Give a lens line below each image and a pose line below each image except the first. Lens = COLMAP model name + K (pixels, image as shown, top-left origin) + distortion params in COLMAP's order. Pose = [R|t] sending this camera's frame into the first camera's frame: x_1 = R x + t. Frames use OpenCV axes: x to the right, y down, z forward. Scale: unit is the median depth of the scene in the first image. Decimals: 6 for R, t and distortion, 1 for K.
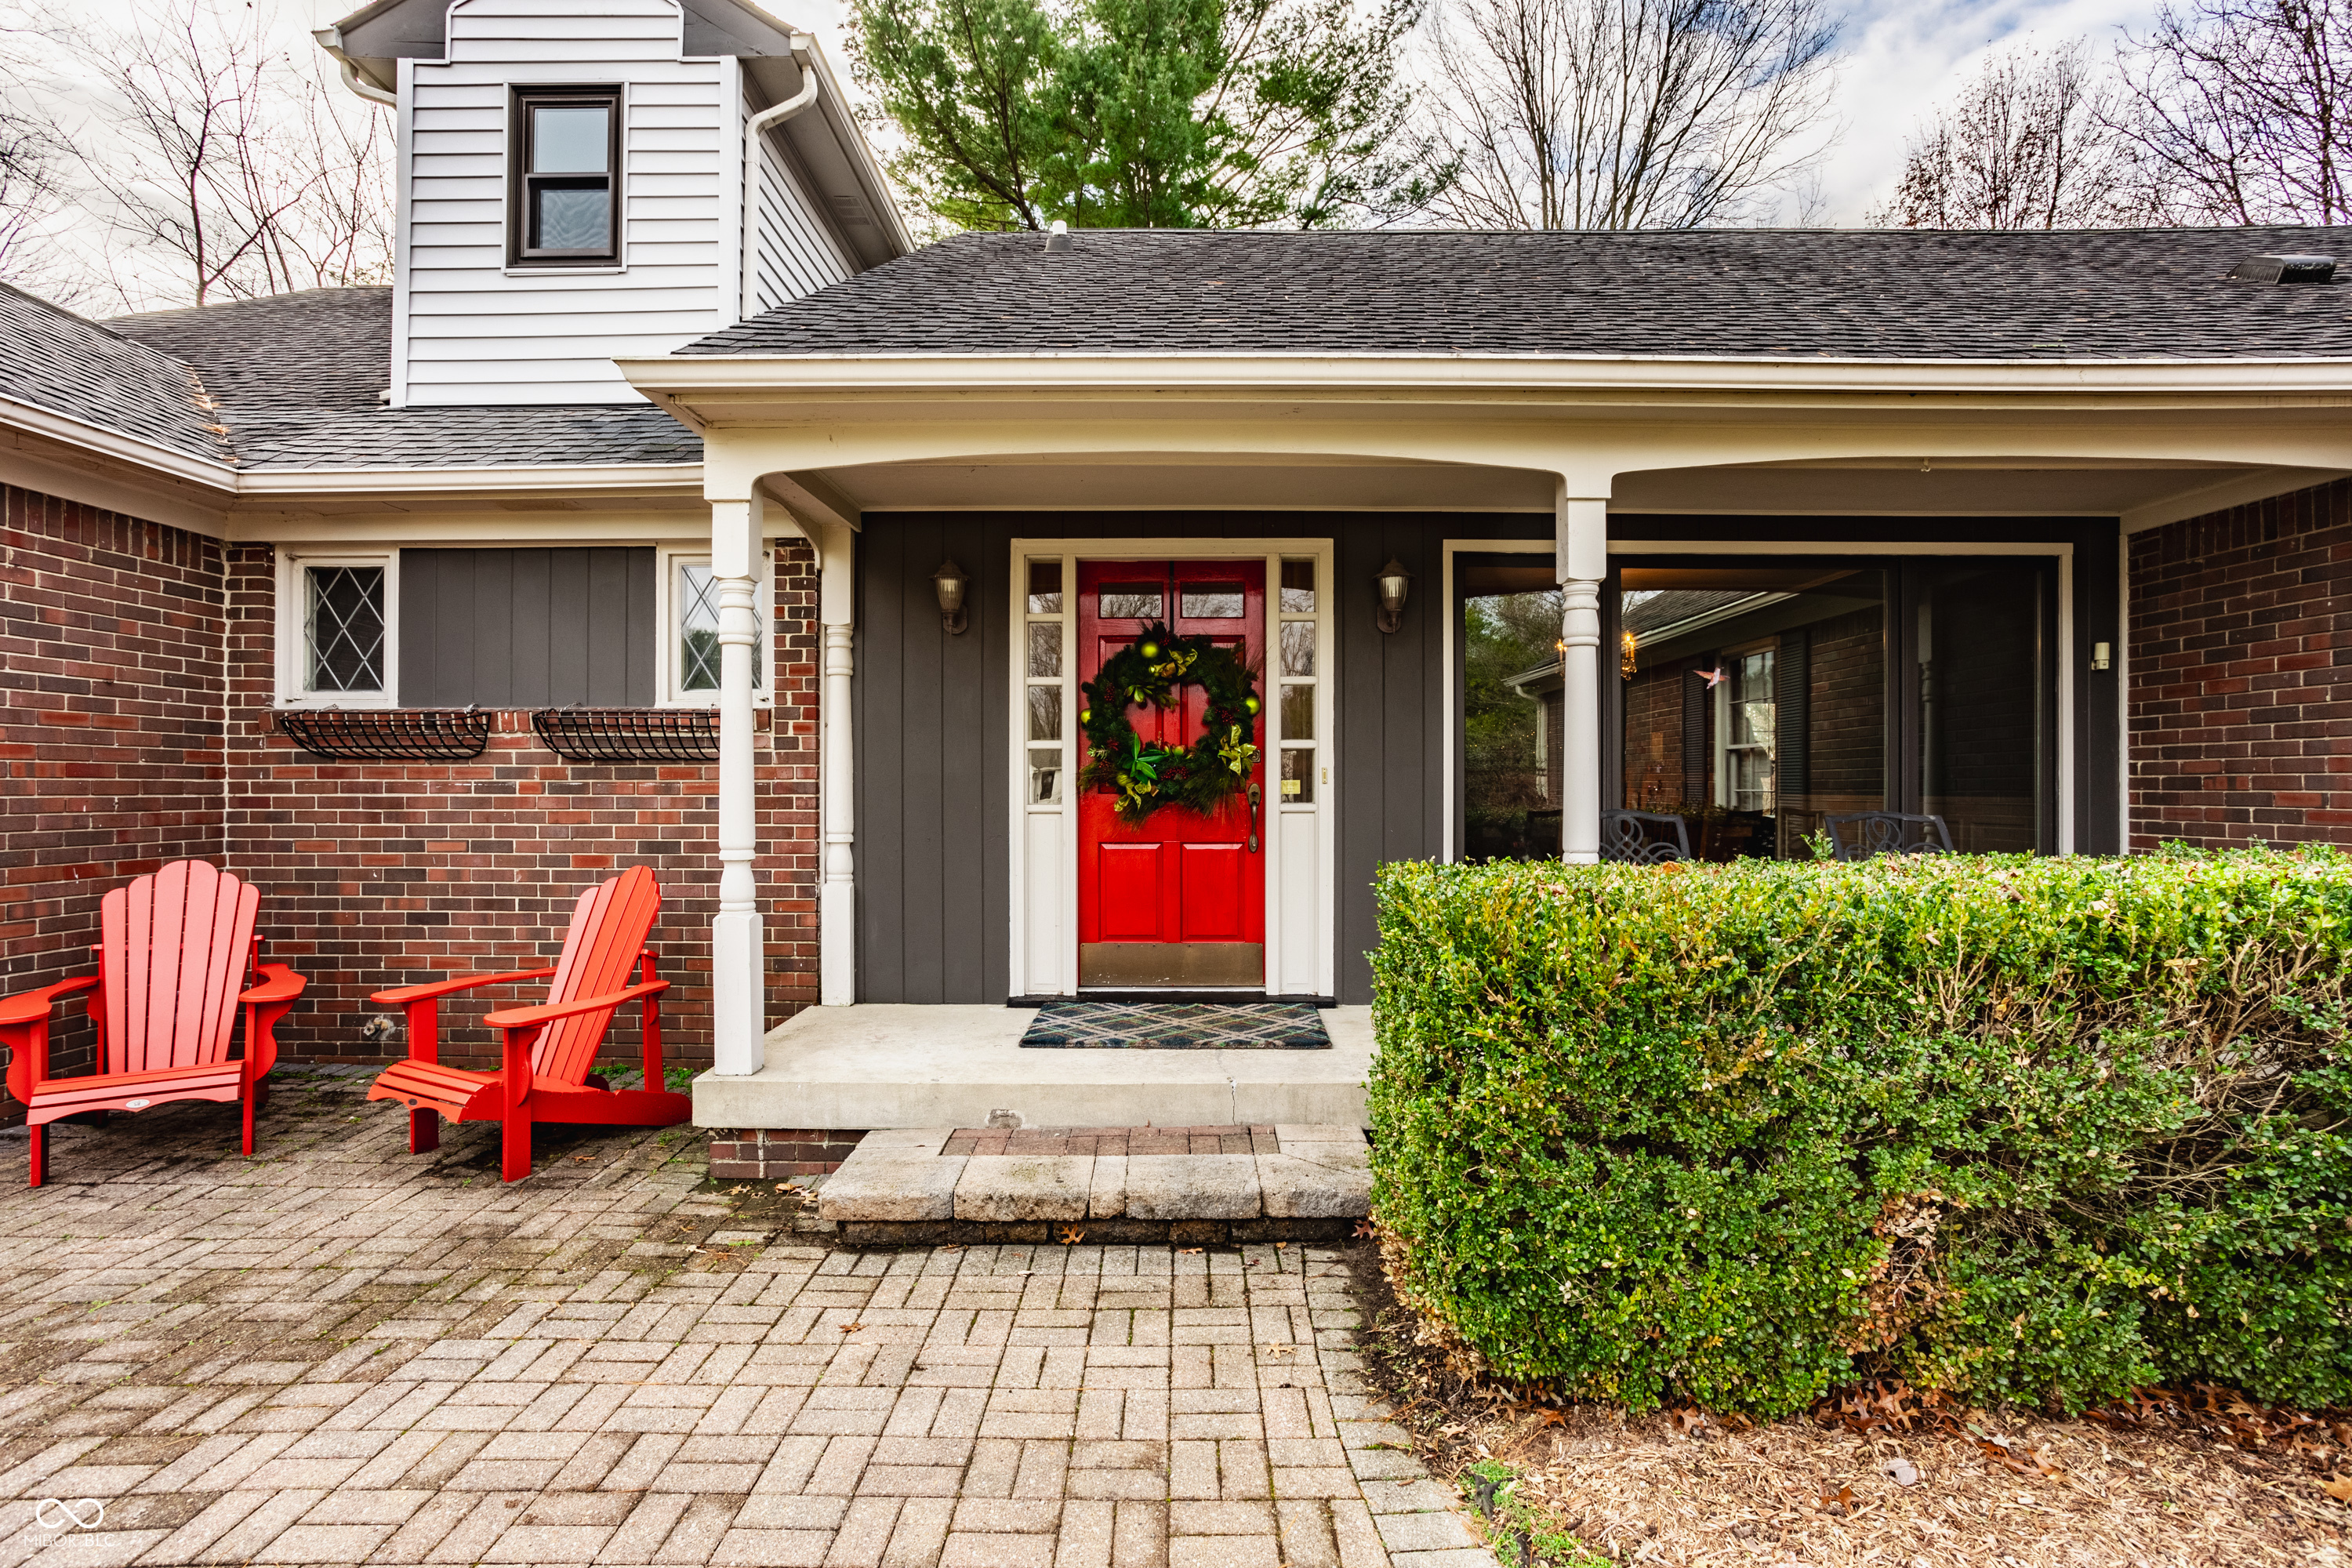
lens RADIAL K [[1162.9, 0, 1176.0], [0, 1162.9, 784.0], [0, 0, 1]] dist [-0.021878, 0.000027]
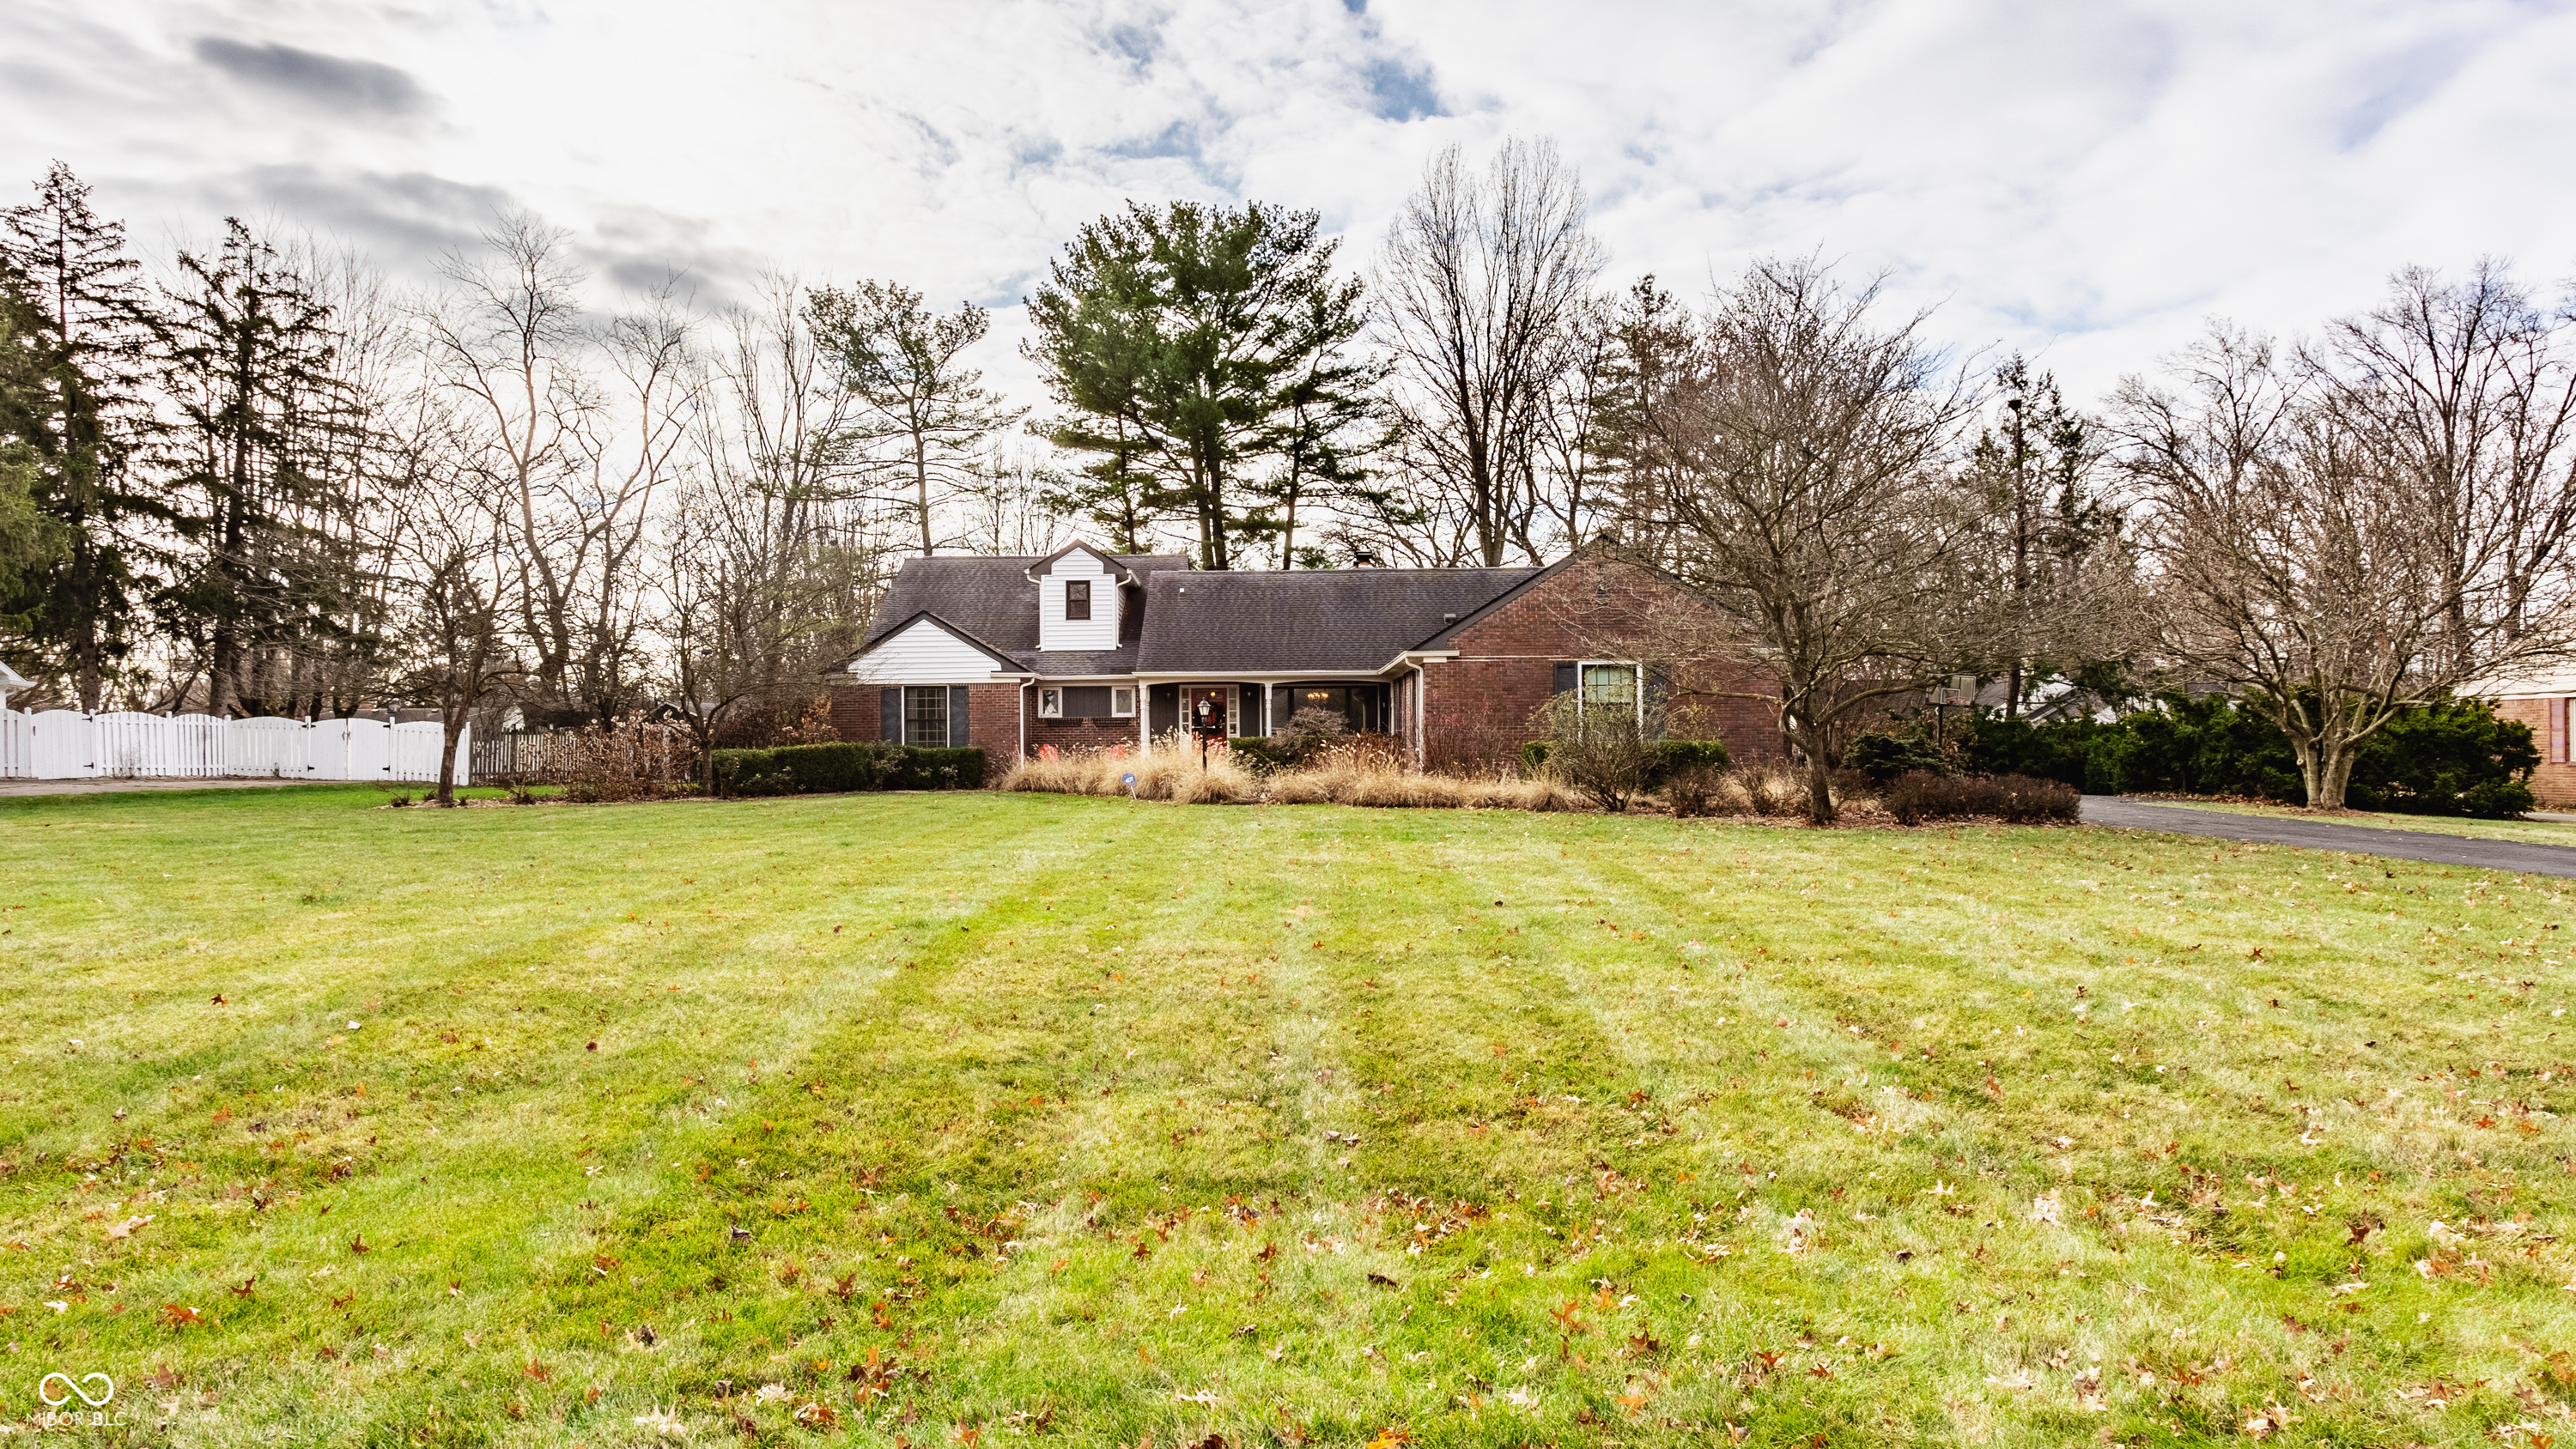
lens RADIAL K [[1455.9, 0, 1288.0], [0, 1455.9, 724.5], [0, 0, 1]] dist [-0.019967, 0.000301]
pose [[0.999806, -0.007677, 0.018115, 0.239634], [0.007839, 0.999930, -0.008911, 0.036574], [-0.018046, 0.009051, 0.999796, -5.681443]]
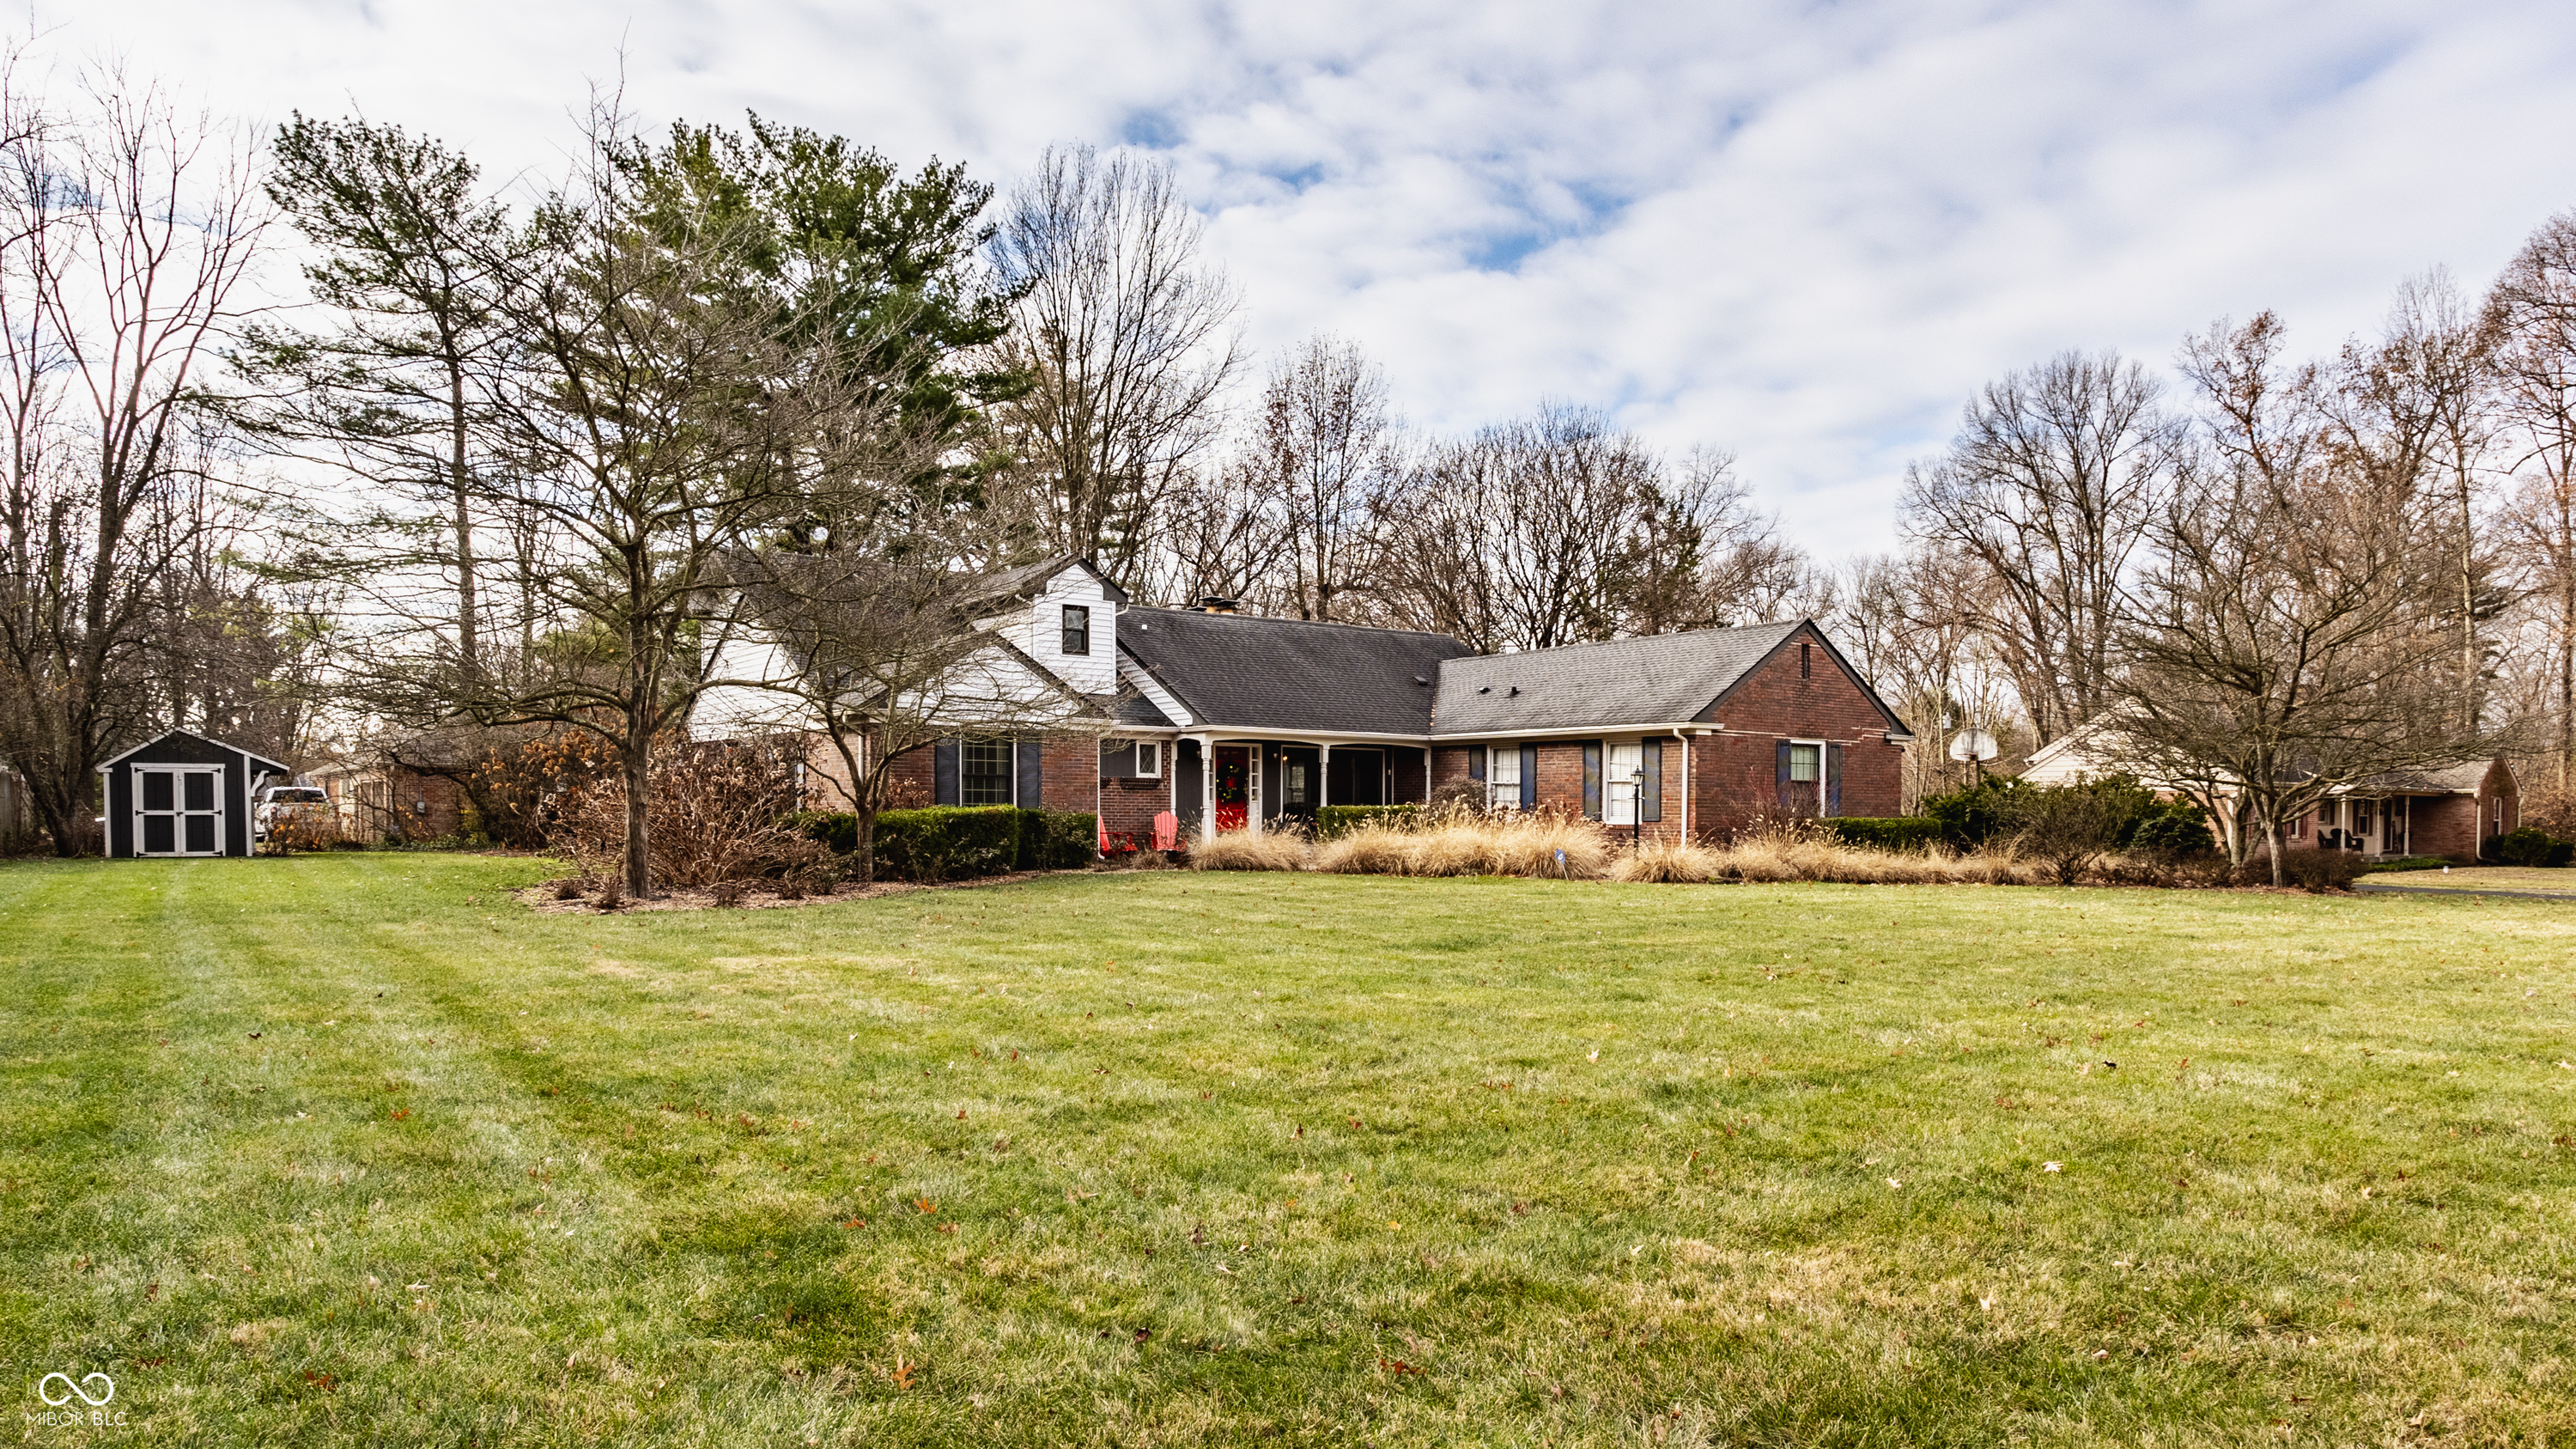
lens RADIAL K [[1587.0, 0, 1344.7], [0, 1587.0, 708.6], [0, 0, 1]] dist [-0.030871, 0.000101]
pose [[0.769610, 0.047774, 0.636725, -3.614389], [-0.011405, 0.998066, -0.061100, 0.031161], [-0.638413, 0.039761, 0.768666, -4.041745]]
